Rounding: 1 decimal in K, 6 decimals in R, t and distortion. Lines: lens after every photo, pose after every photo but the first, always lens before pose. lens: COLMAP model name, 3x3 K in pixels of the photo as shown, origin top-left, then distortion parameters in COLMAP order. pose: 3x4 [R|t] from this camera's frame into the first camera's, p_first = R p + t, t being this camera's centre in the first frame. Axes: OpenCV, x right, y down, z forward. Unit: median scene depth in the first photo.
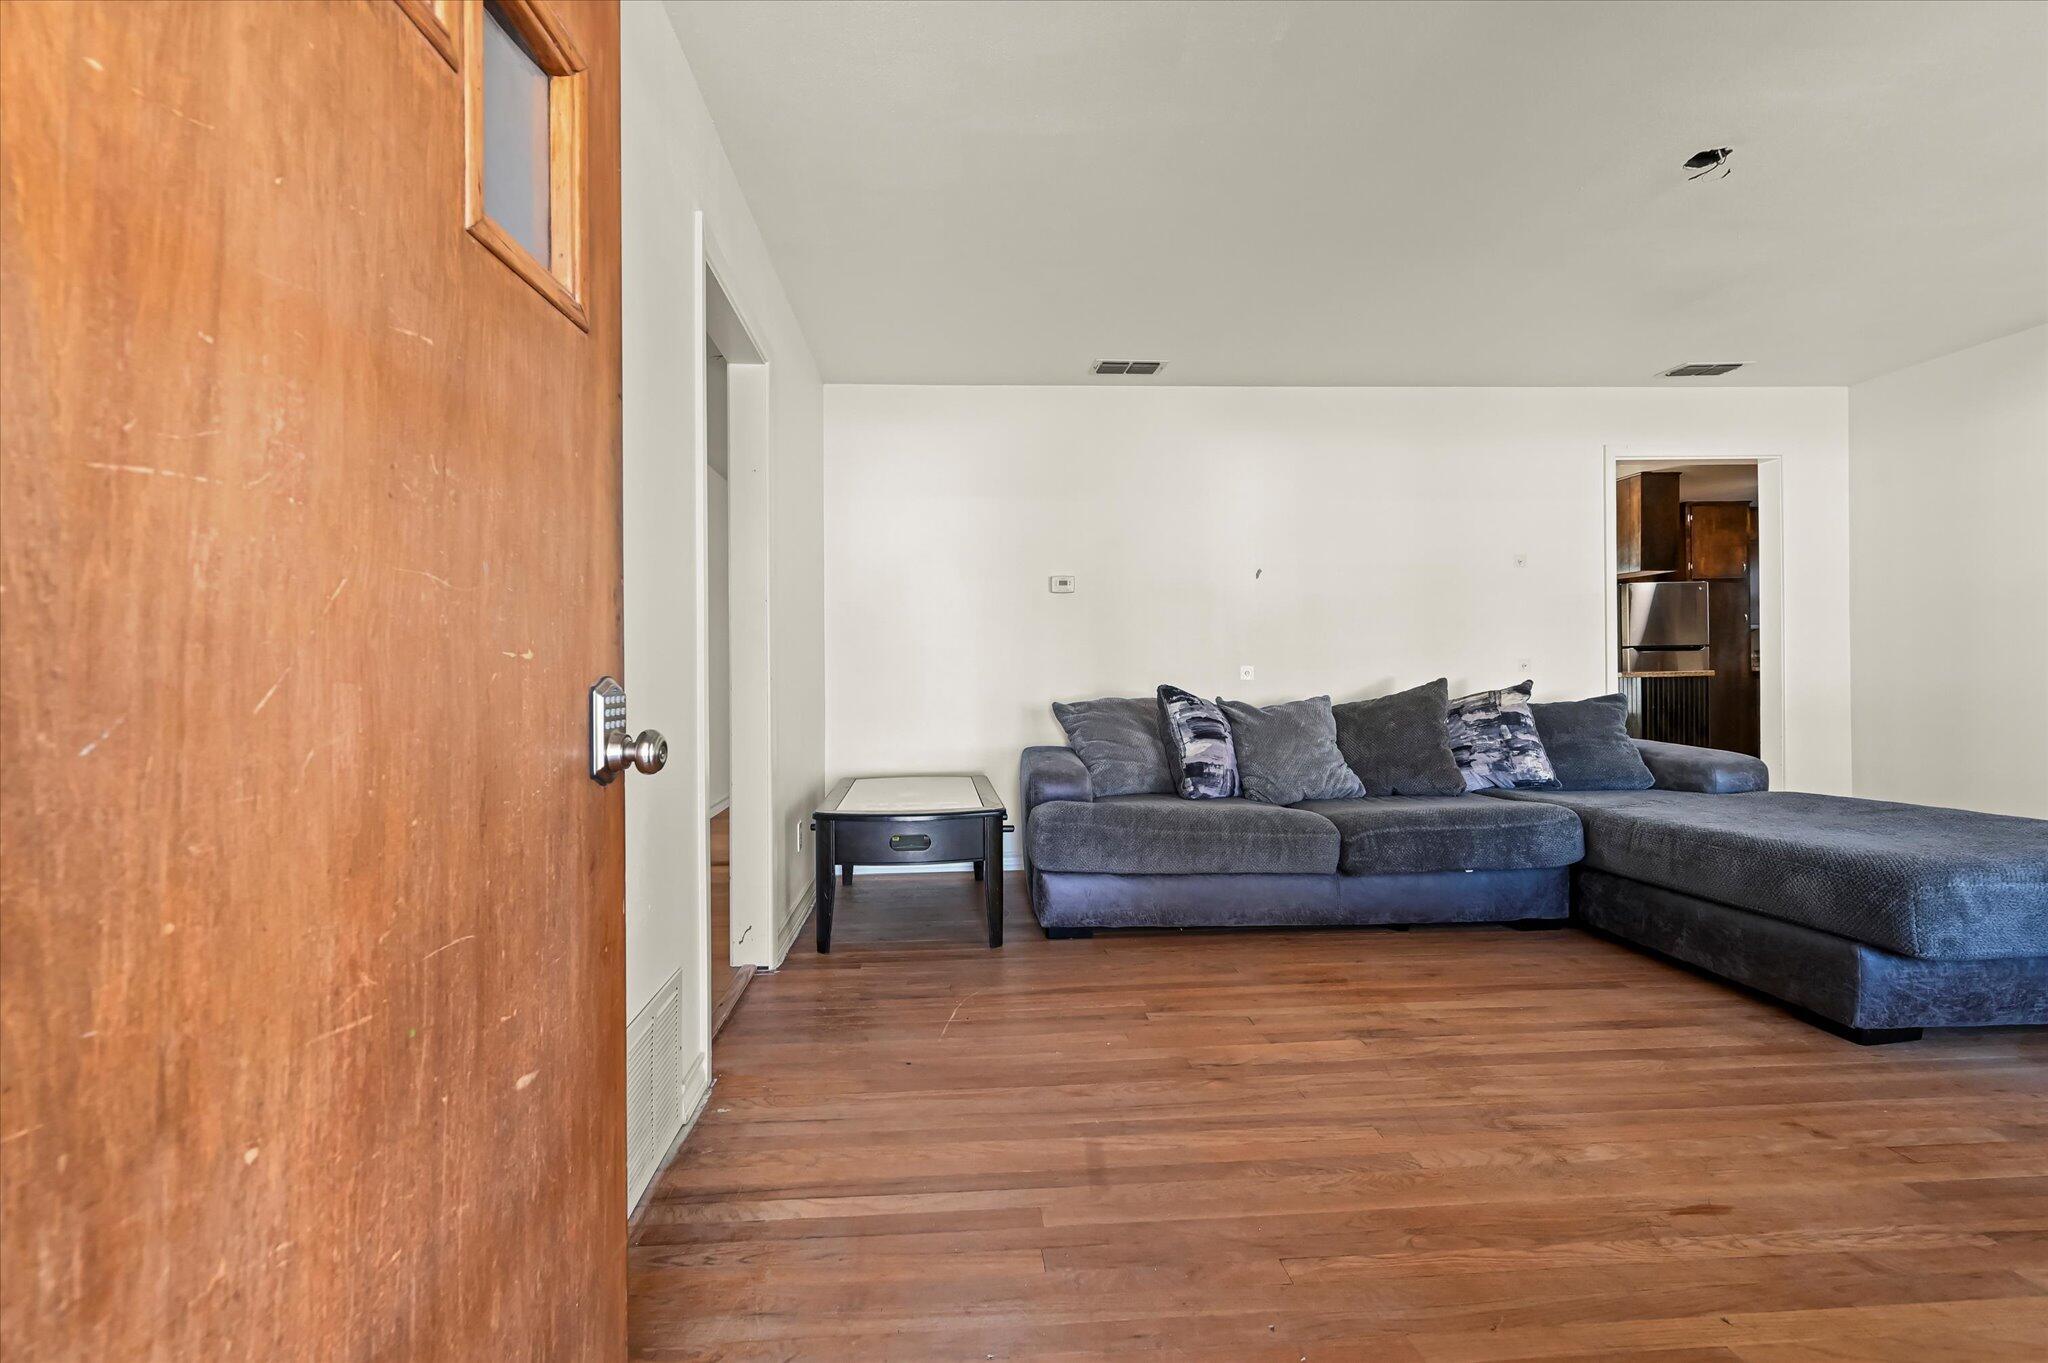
lens RADIAL K [[809.9, 0, 1018.4], [0, 809.9, 657.4], [0, 0, 1]] dist [-0.000319, 0.000365]
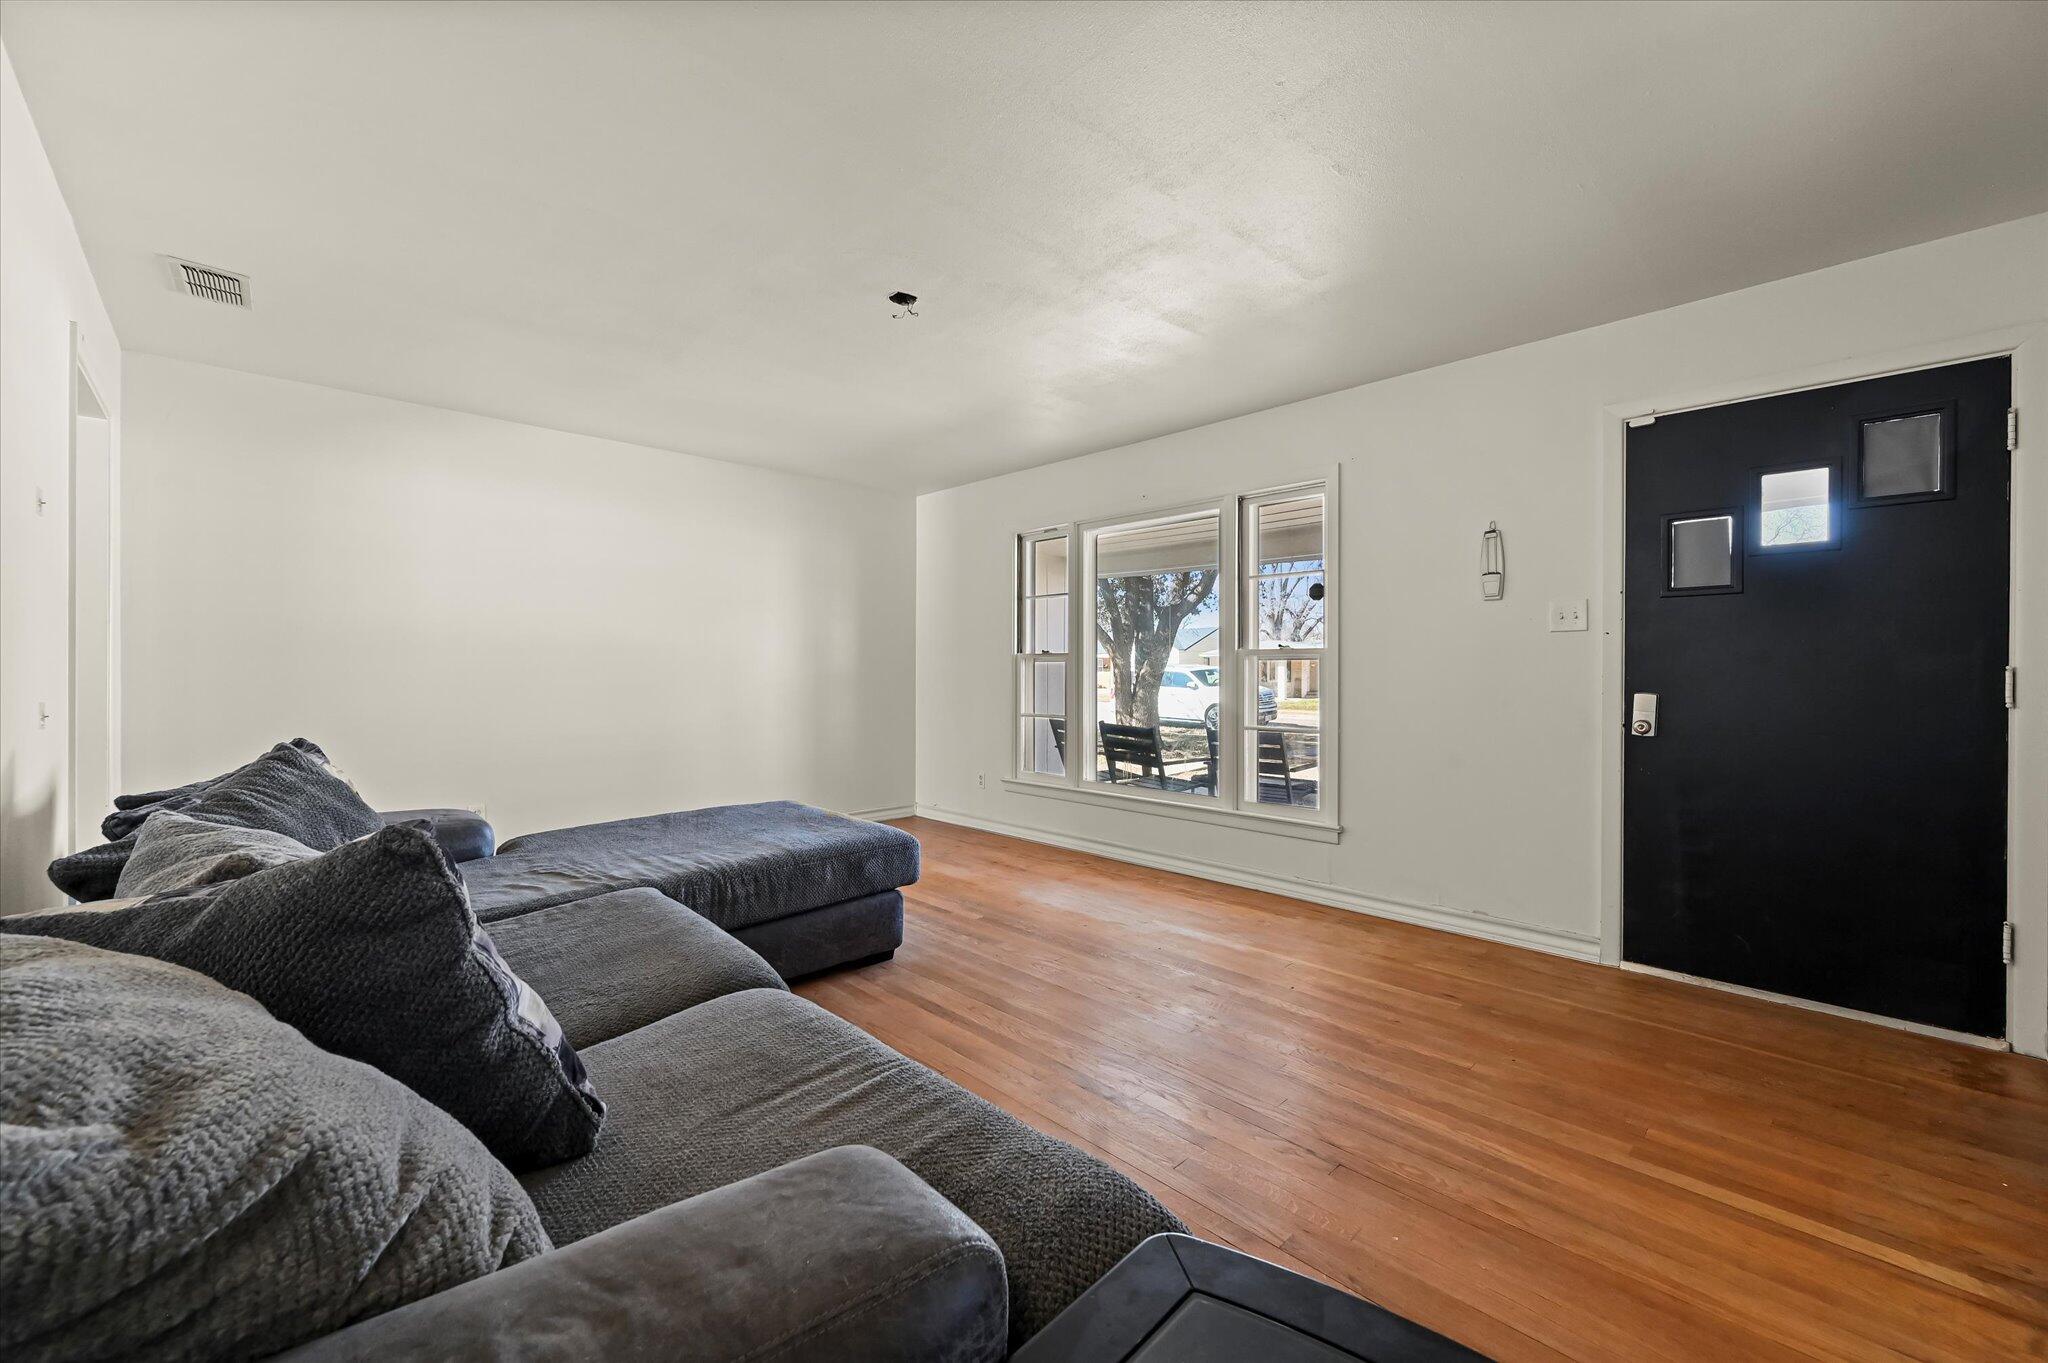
lens RADIAL K [[807.5, 0, 990.4], [0, 807.5, 670.5], [0, 0, 1]] dist [0.001018, 0.000343]
pose [[-0.610484, 0.010891, 0.791954, -0.182032], [-0.005494, 0.999823, -0.017985, -0.019707], [-0.792010, -0.015330, -0.610316, 1.260295]]
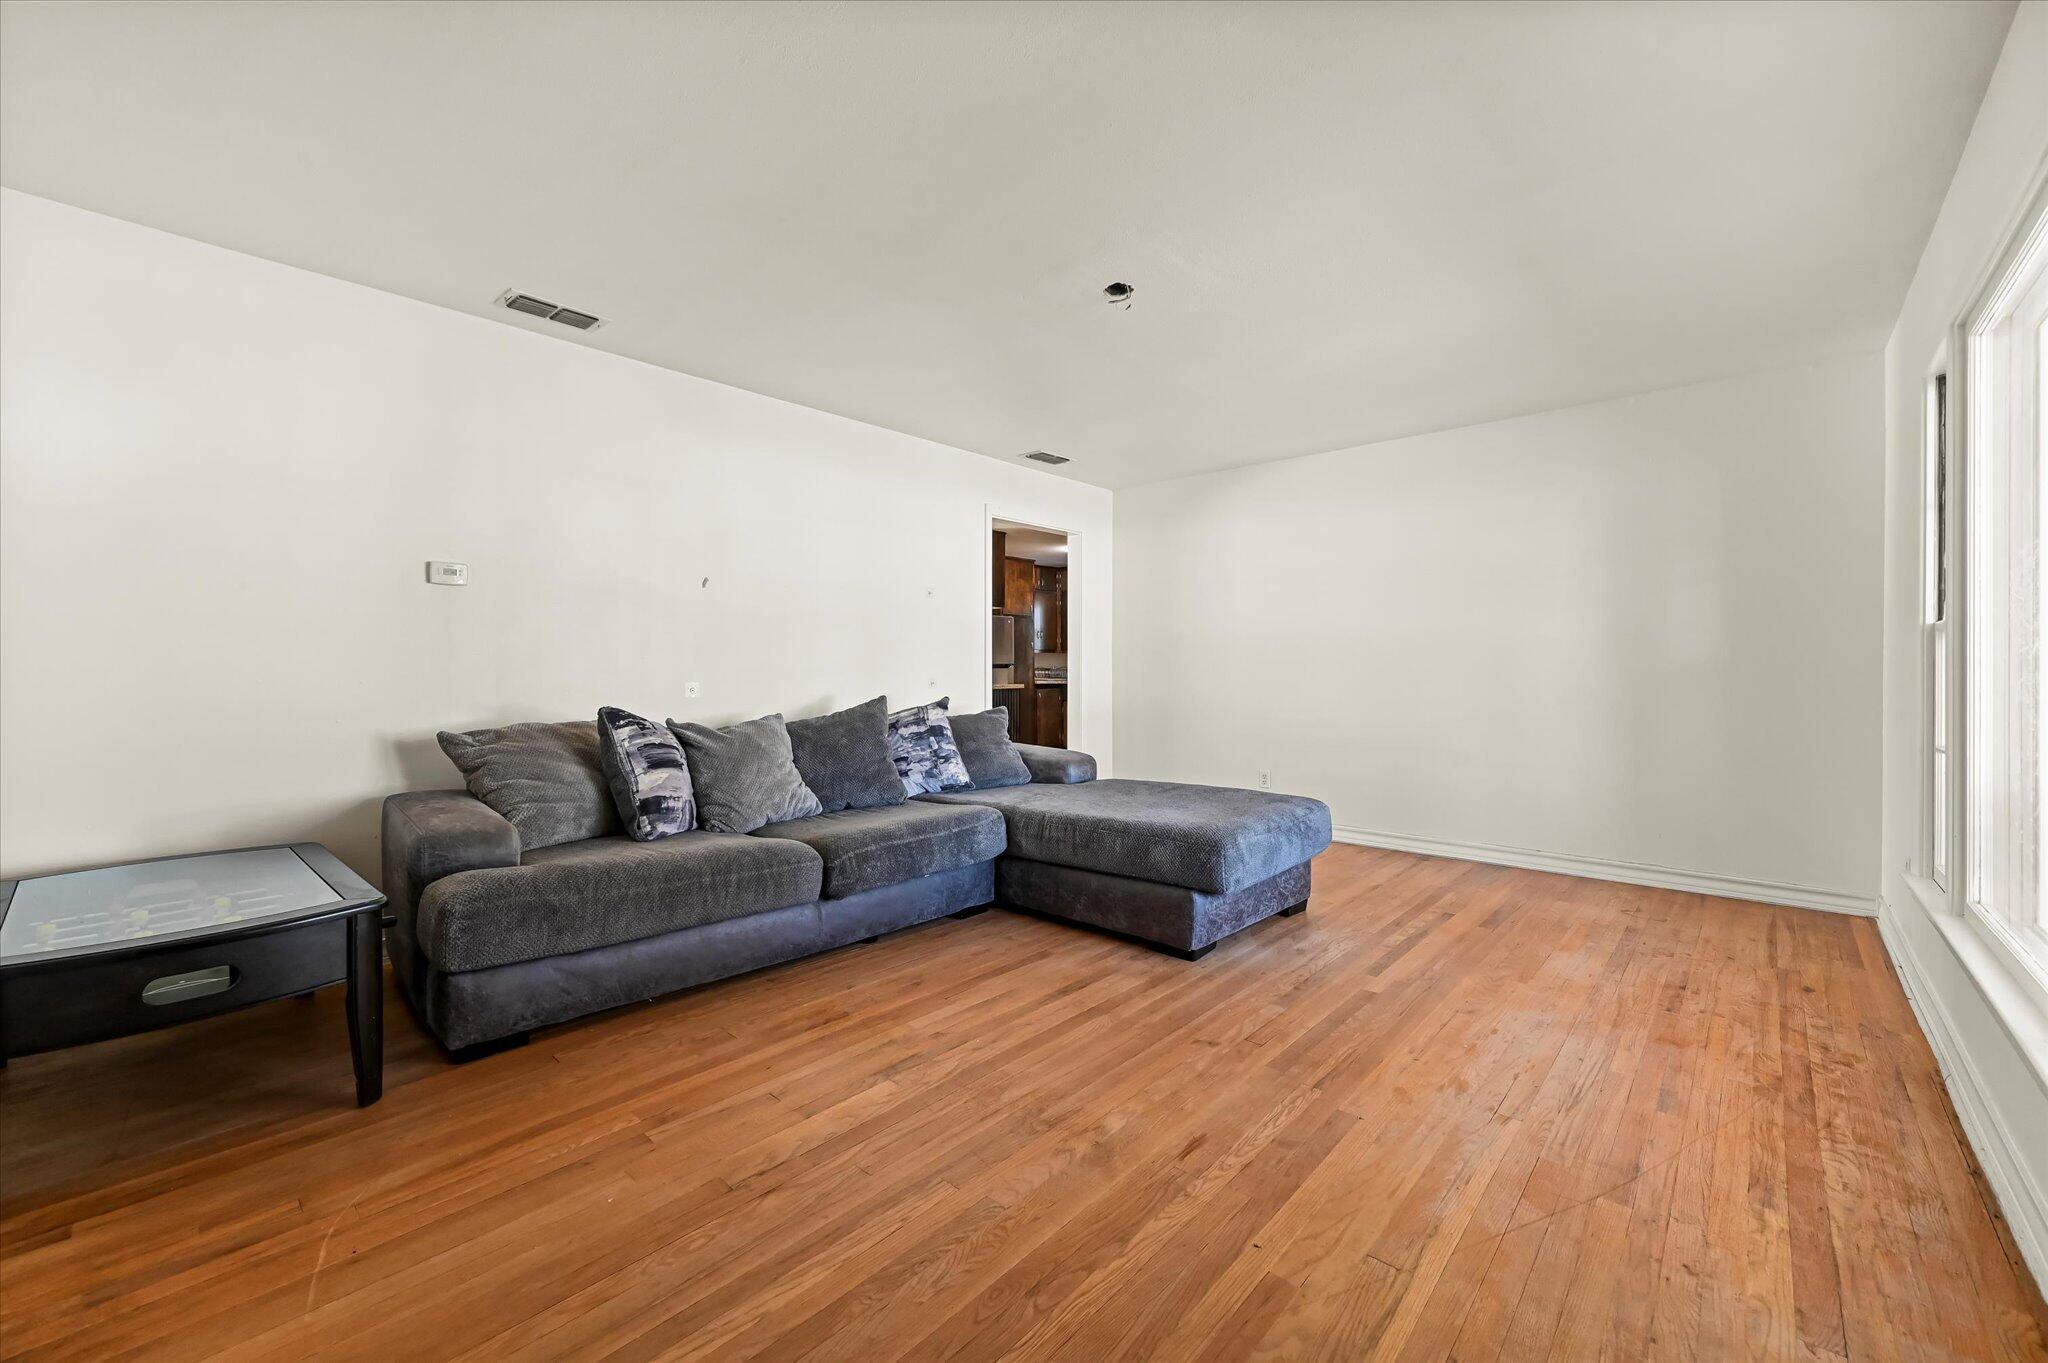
lens RADIAL K [[774.6, 0, 1024.0], [0, 774.6, 681.5], [0, 0, 1]] dist [-0.010822, 0.000260]
pose [[0.725103, 0.005951, 0.688614, -0.075337], [-0.021813, 0.999659, 0.014330, -0.017007], [-0.688294, -0.025412, 0.724986, 0.166424]]
